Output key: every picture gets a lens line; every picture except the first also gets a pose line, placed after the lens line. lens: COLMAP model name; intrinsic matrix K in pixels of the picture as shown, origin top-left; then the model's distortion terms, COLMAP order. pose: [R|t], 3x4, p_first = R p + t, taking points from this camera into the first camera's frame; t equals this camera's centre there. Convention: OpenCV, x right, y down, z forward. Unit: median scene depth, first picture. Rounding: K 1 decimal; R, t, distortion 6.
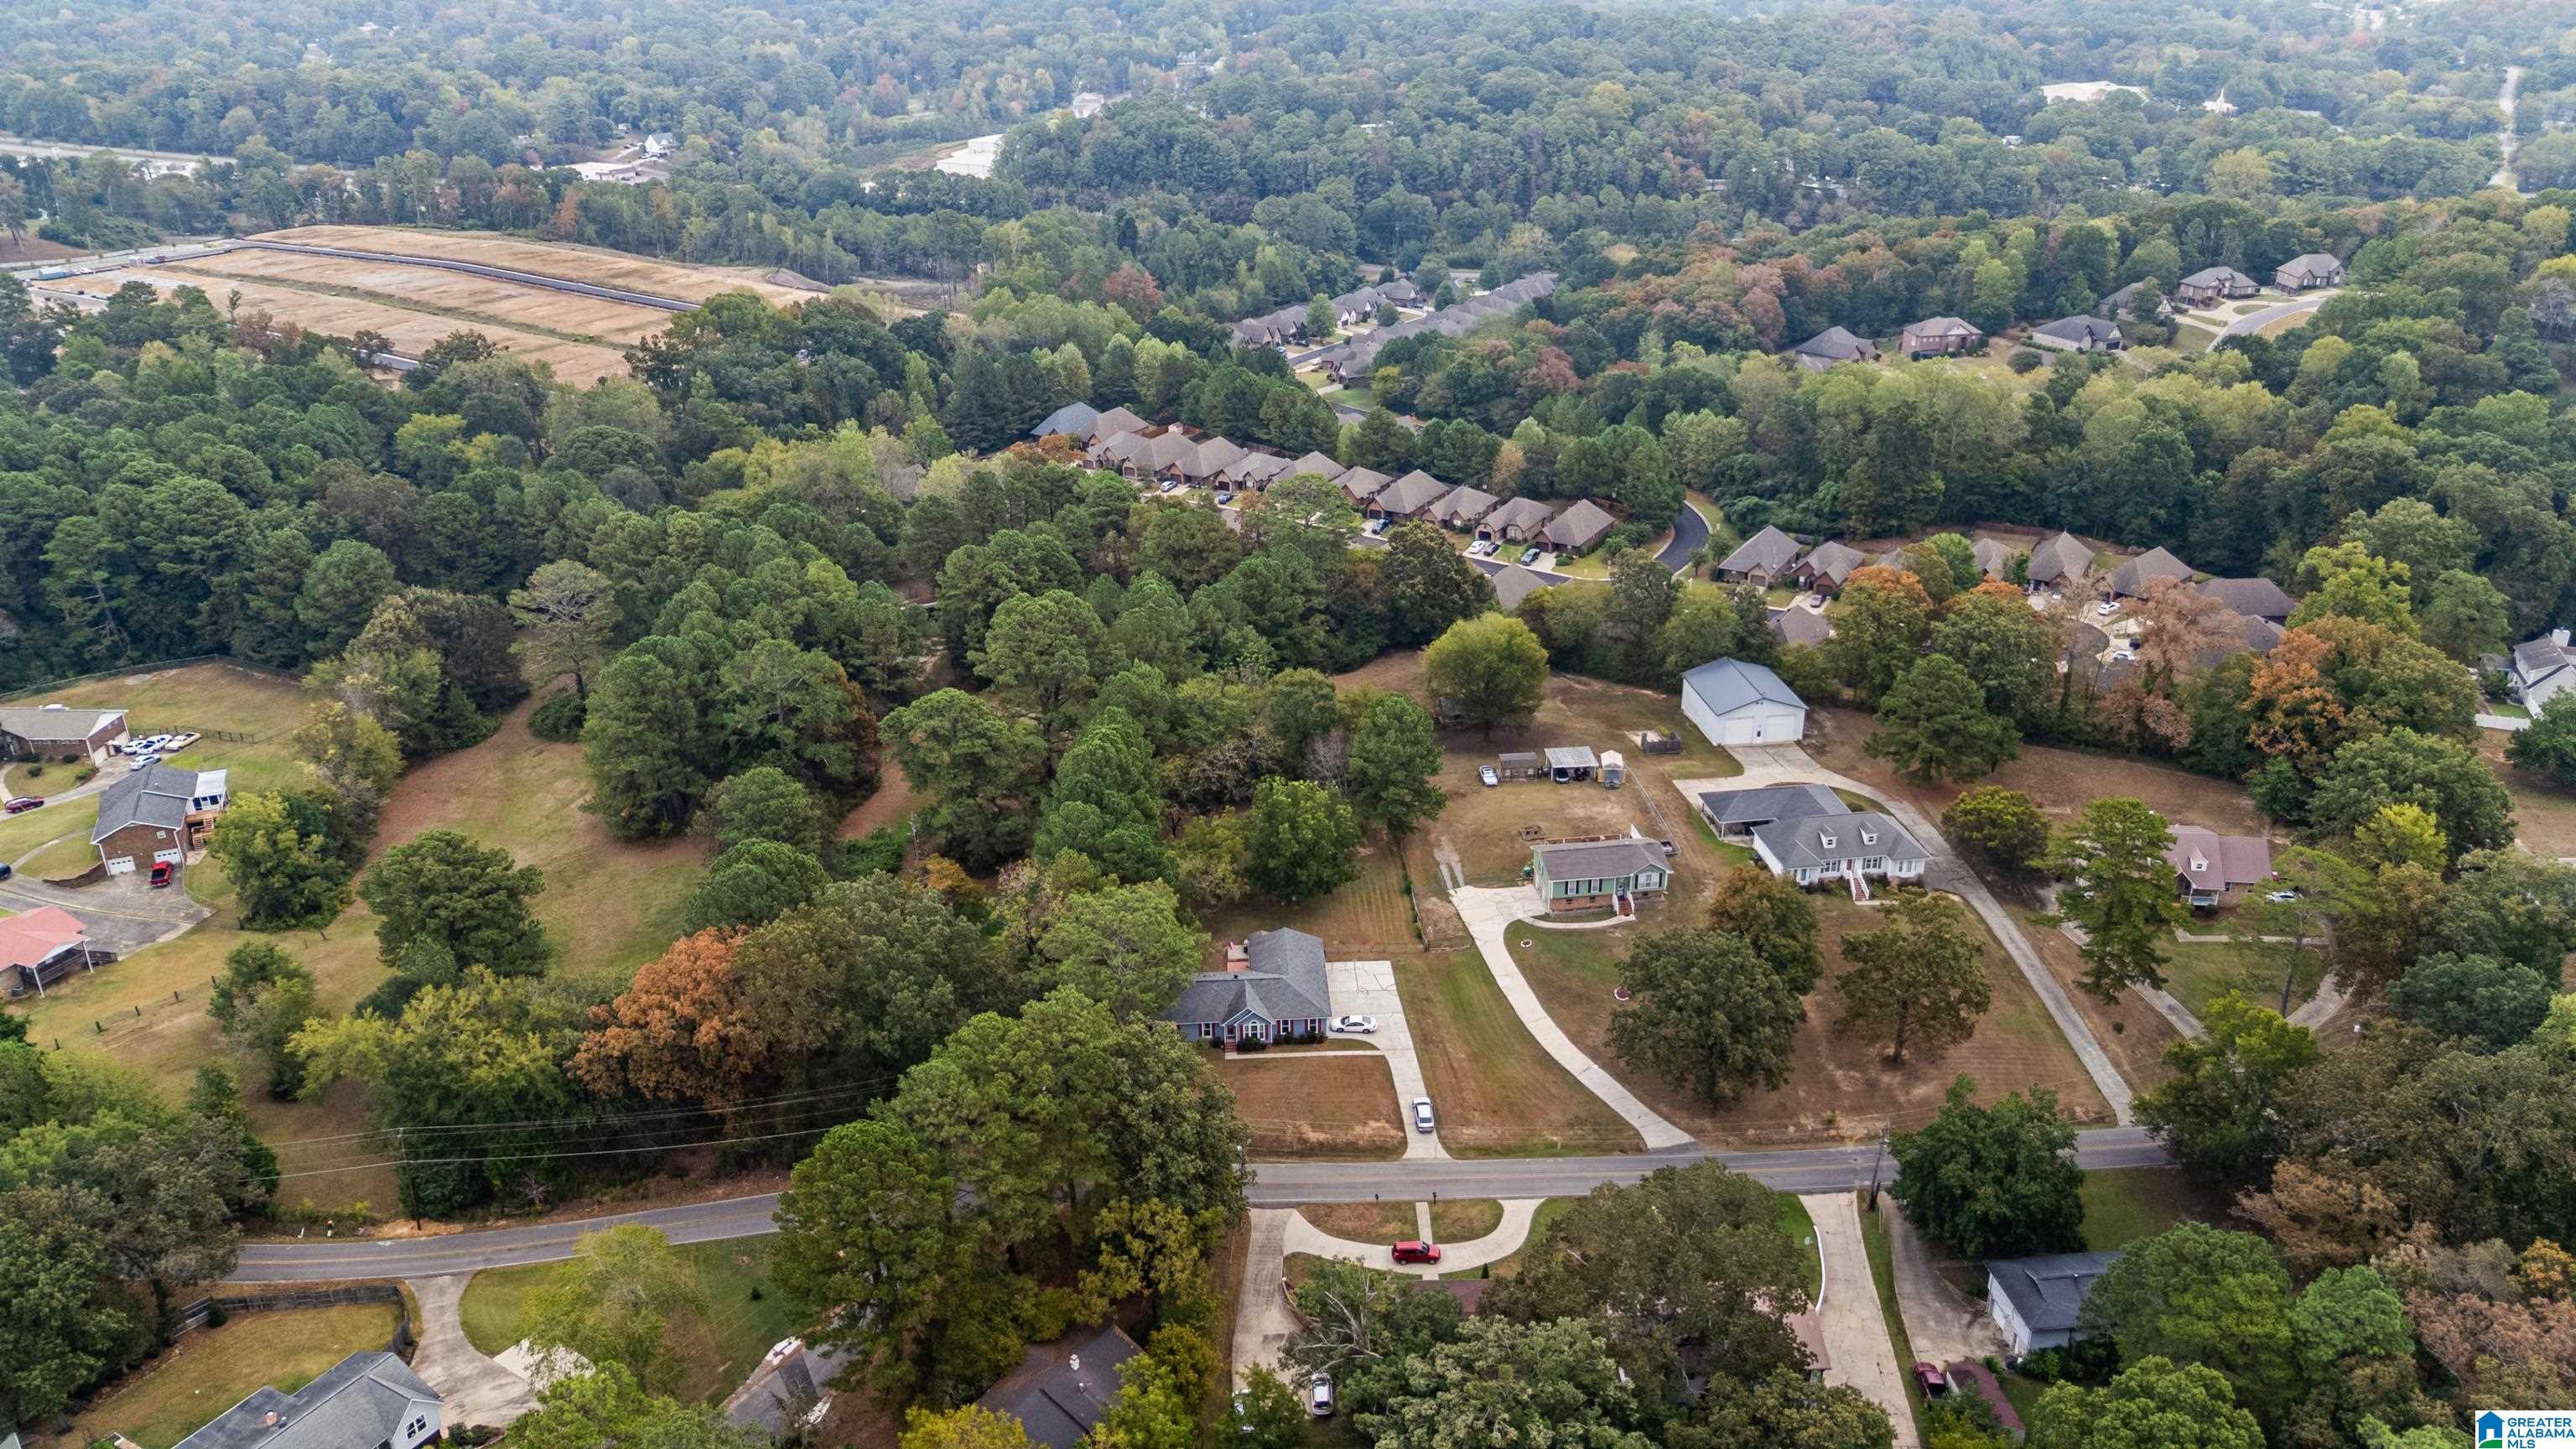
lens RADIAL K [[1873.0, 0, 1287.0], [0, 1873.0, 715.0], [0, 0, 1]] dist [0.078883, -0.074178]
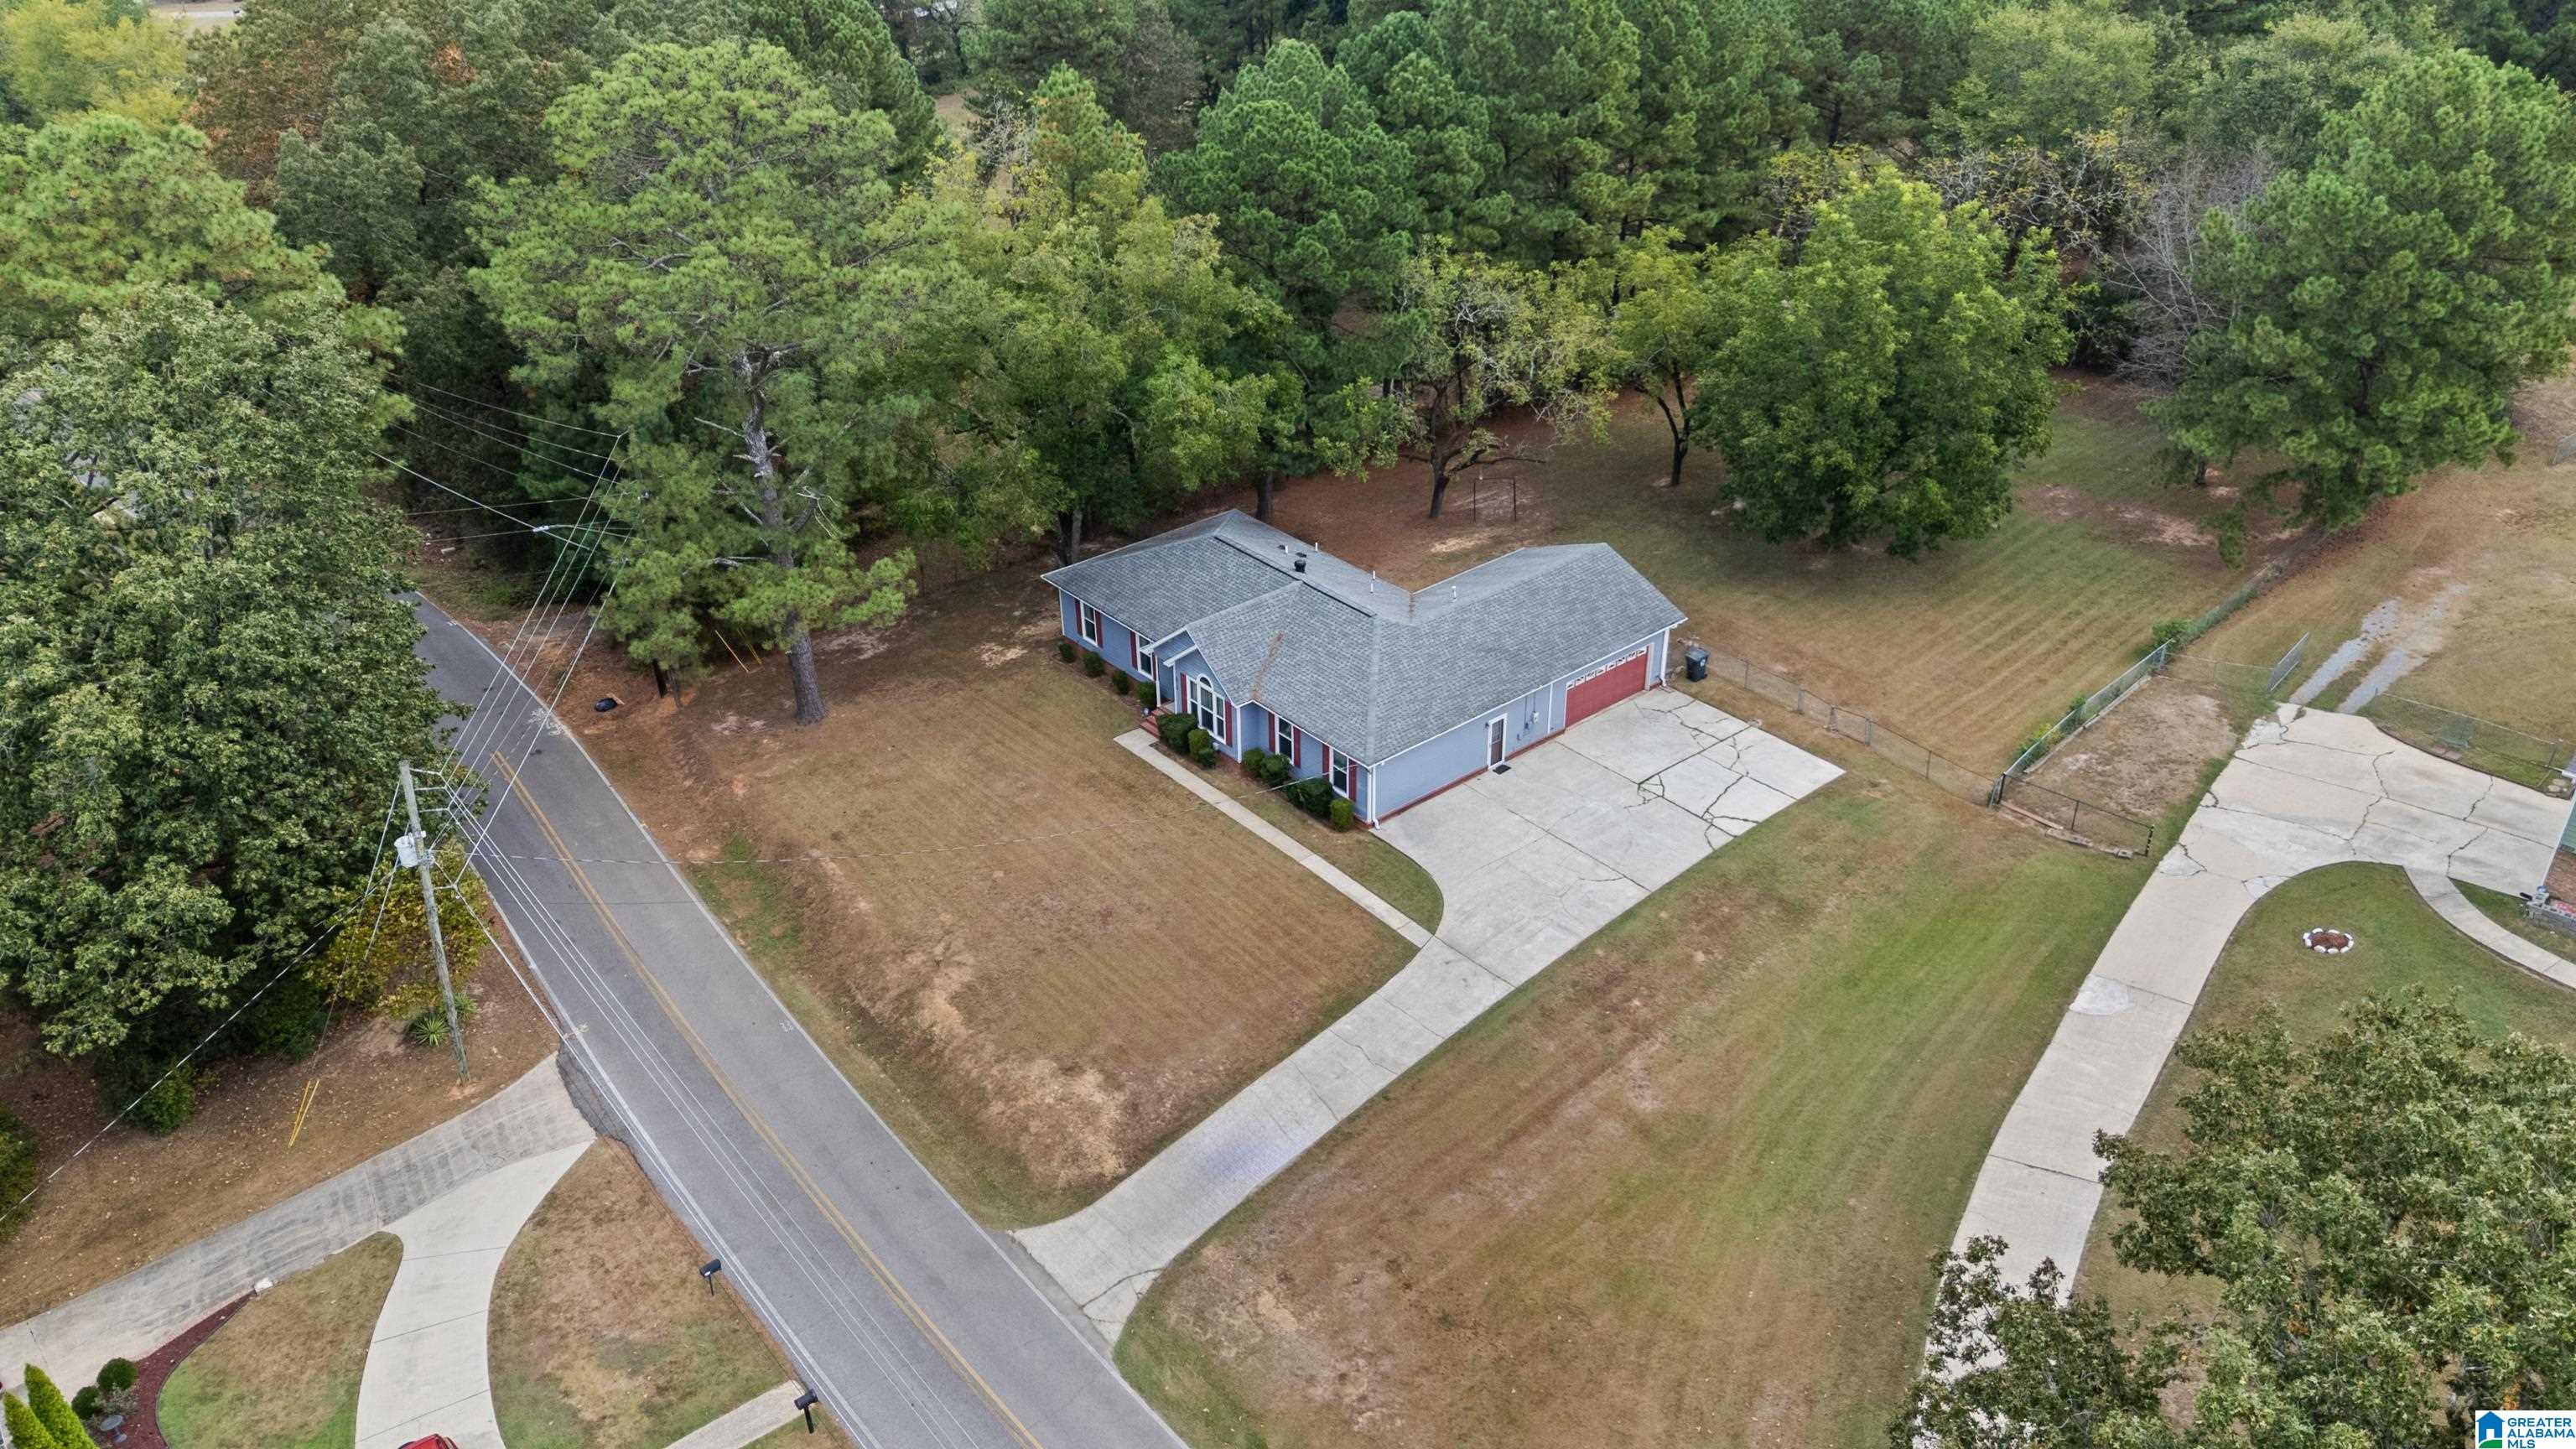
lens RADIAL K [[1873.0, 0, 1287.0], [0, 1873.0, 715.0], [0, 0, 1]] dist [0.078883, -0.074178]
pose [[0.605712, 0.403246, -0.685934, 0.208372], [-0.315247, 0.913142, 0.258439, 0.070587], [0.730570, 0.059699, 0.680223, 0.714960]]
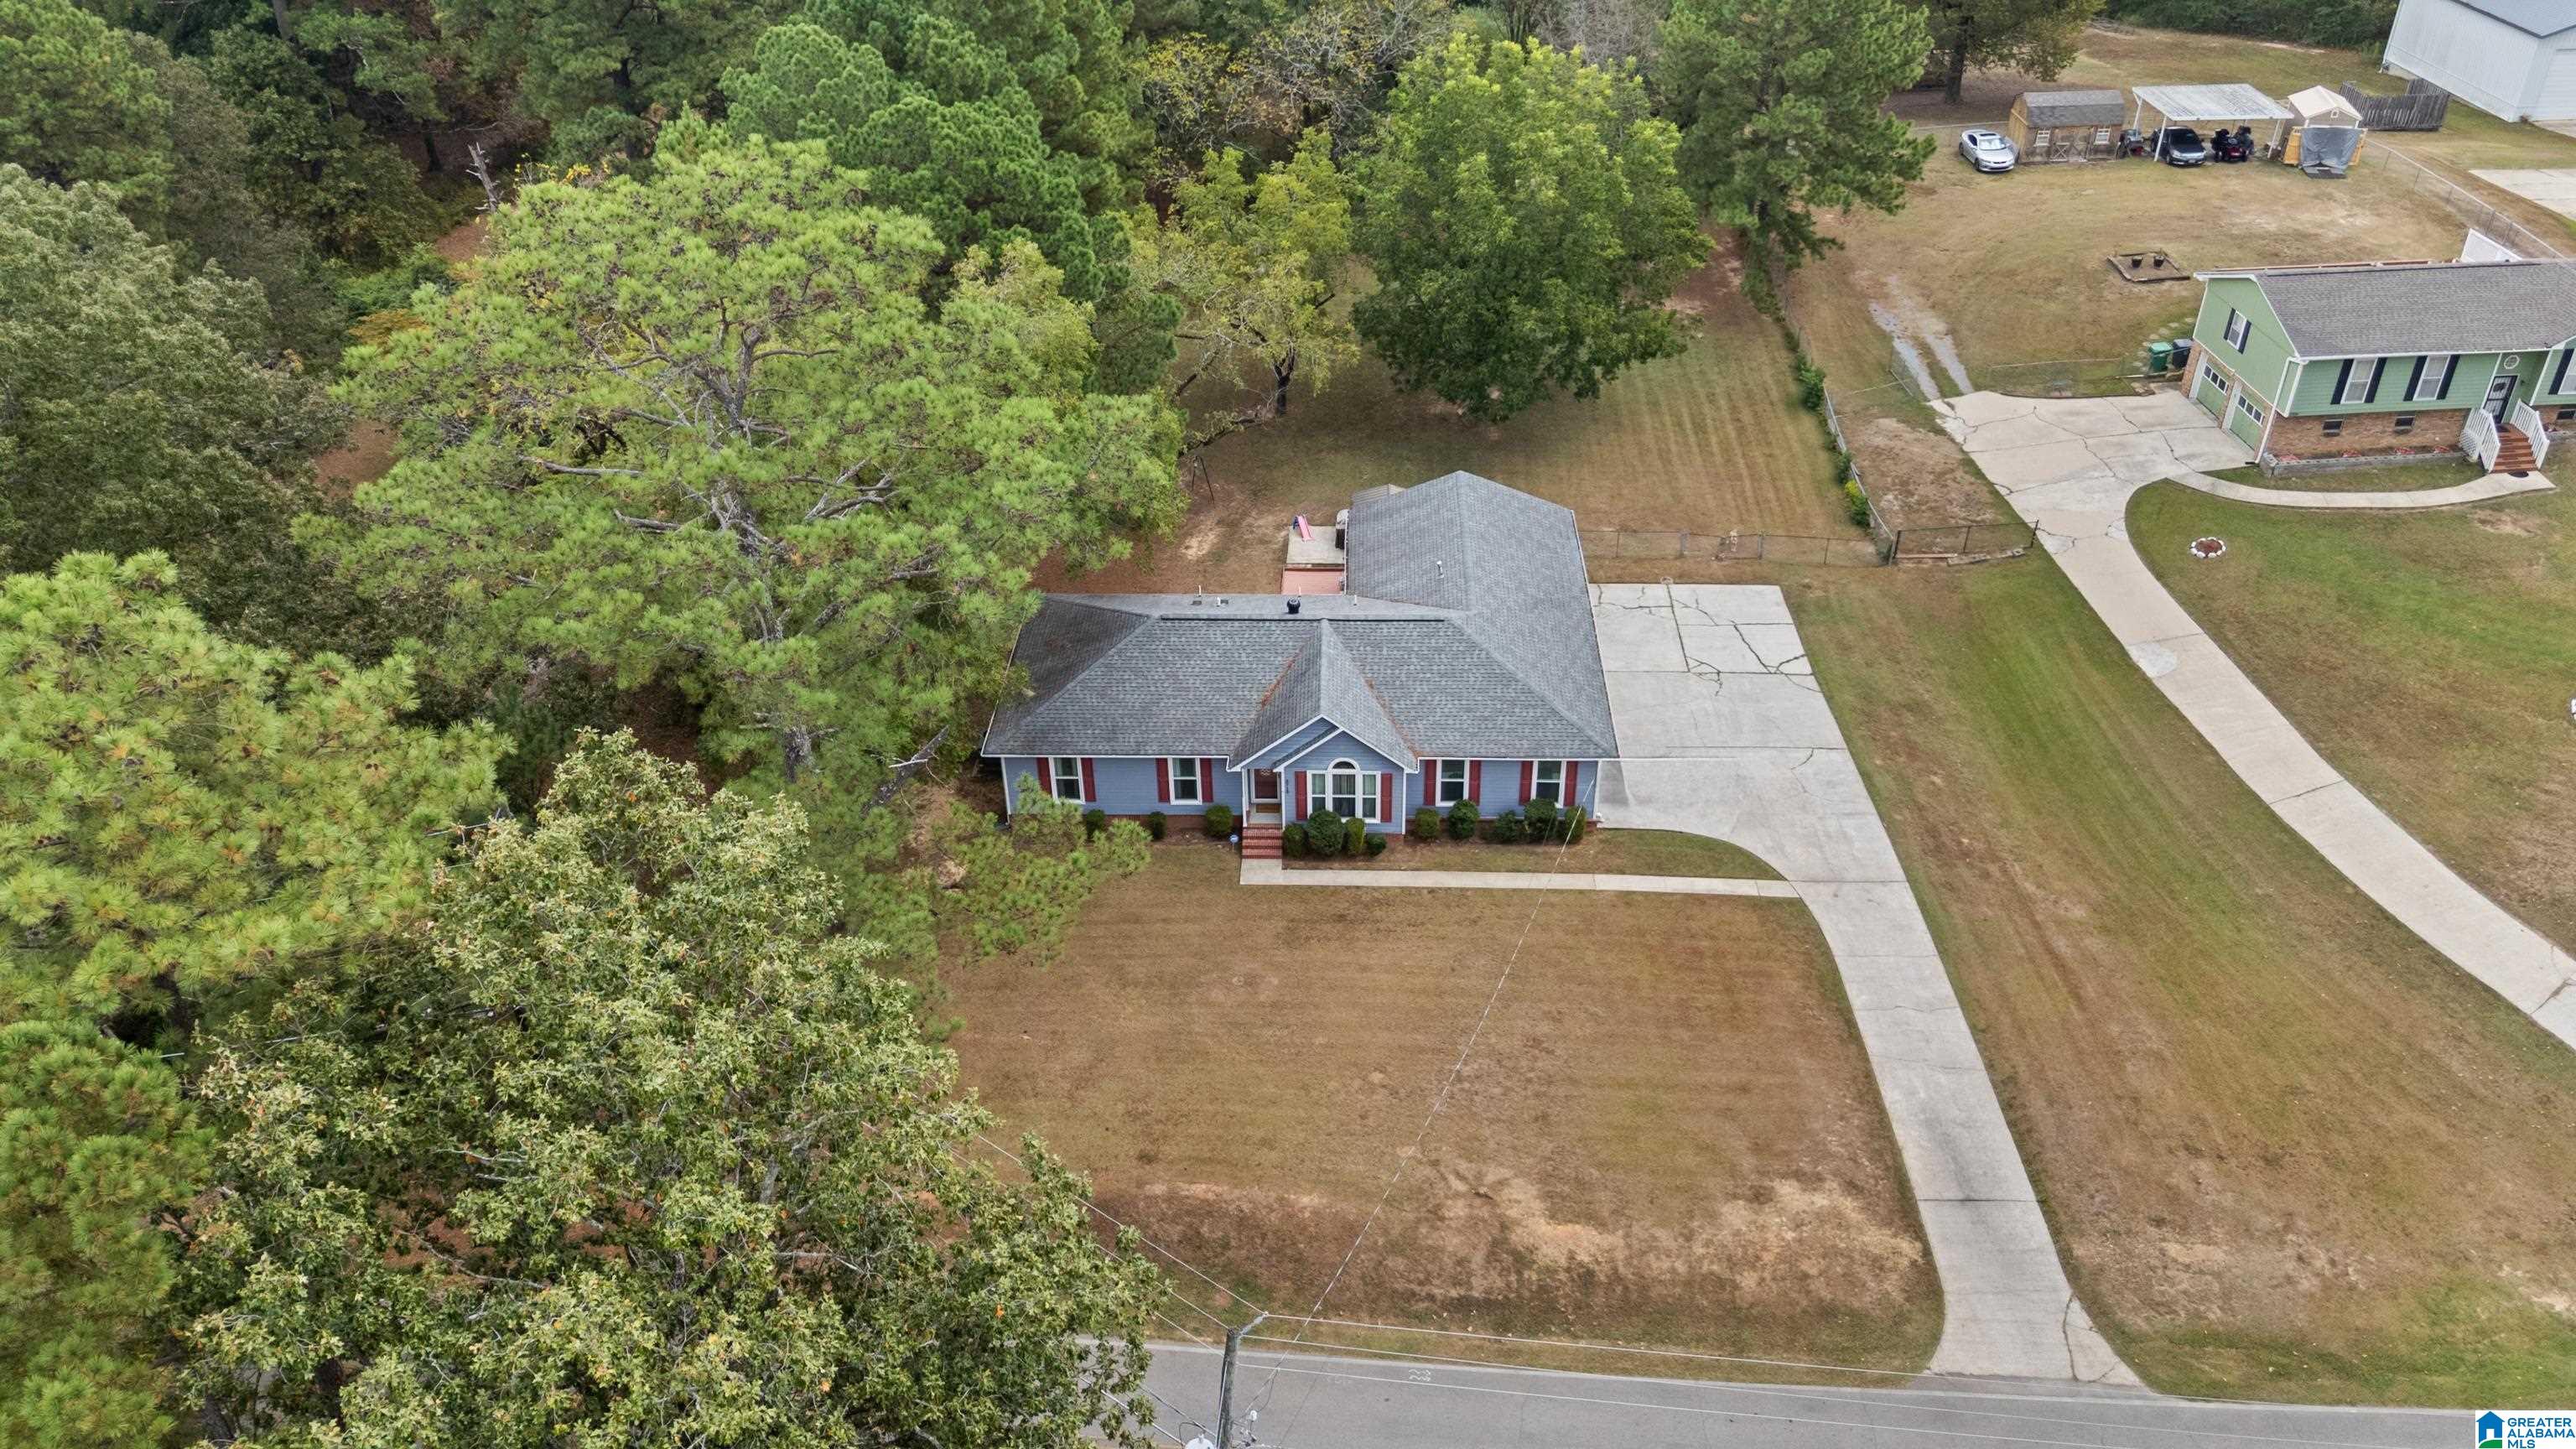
lens RADIAL K [[1884.4, 0, 1246.5], [0, 1884.4, 728.1], [0, 0, 1]] dist [0.017152, -0.001570]
pose [[0.994152, 0.045115, -0.098115, -0.003972], [-0.026966, 0.983481, 0.178993, 0.098443], [0.104570, -0.175300, 0.978946, 0.658475]]
